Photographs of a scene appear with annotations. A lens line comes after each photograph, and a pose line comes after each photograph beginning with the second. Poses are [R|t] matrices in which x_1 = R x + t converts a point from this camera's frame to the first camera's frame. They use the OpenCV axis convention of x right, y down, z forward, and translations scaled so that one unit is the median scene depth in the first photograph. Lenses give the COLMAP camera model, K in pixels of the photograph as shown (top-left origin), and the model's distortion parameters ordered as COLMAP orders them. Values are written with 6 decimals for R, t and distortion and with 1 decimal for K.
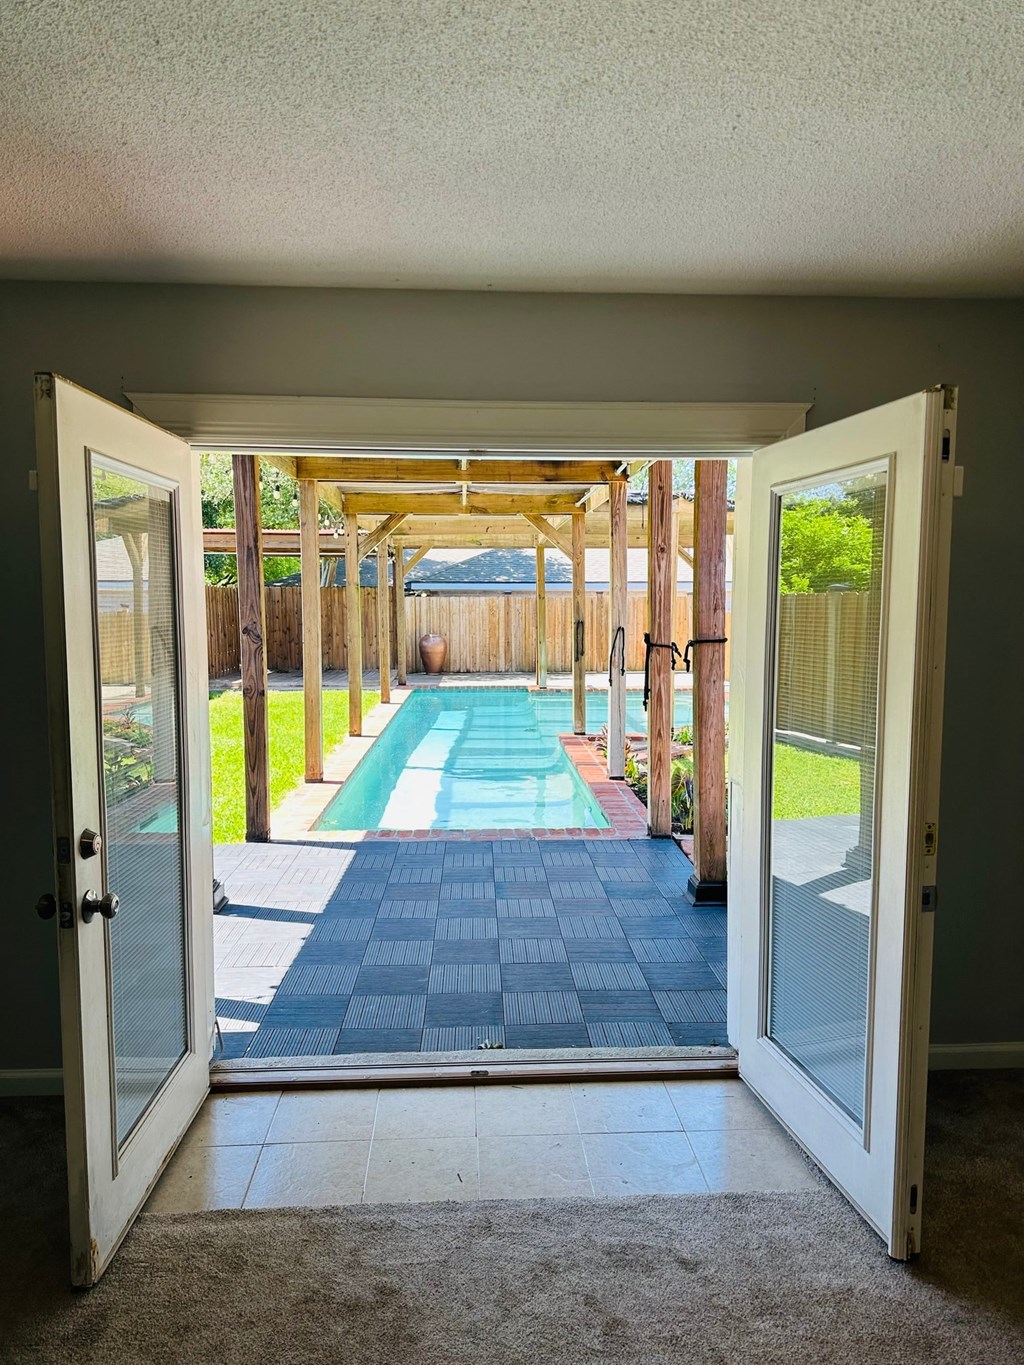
lens RADIAL K [[946.9, 0, 520.7], [0, 946.9, 678.2], [0, 0, 1]] dist [0.028999, -0.047646]
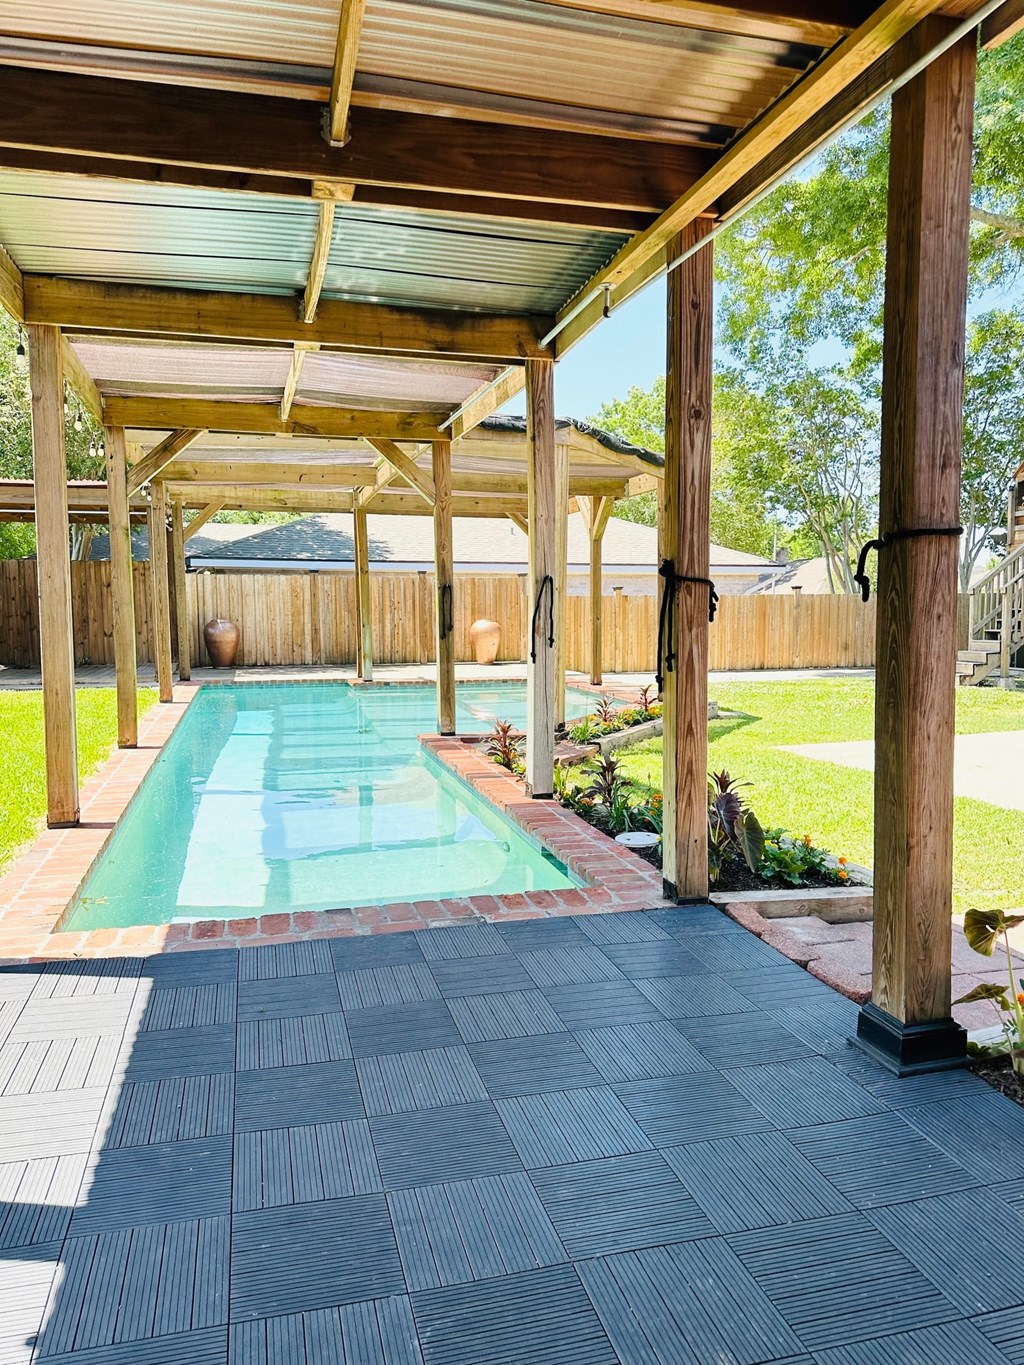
lens RADIAL K [[946.9, 0, 518.6], [0, 946.9, 686.2], [0, 0, 1]] dist [0.028999, -0.047646]
pose [[0.973804, -0.018588, 0.226627, -0.053101], [0.016899, 0.999813, 0.009391, 0.014023], [-0.226759, -0.005315, 0.973936, 0.257009]]
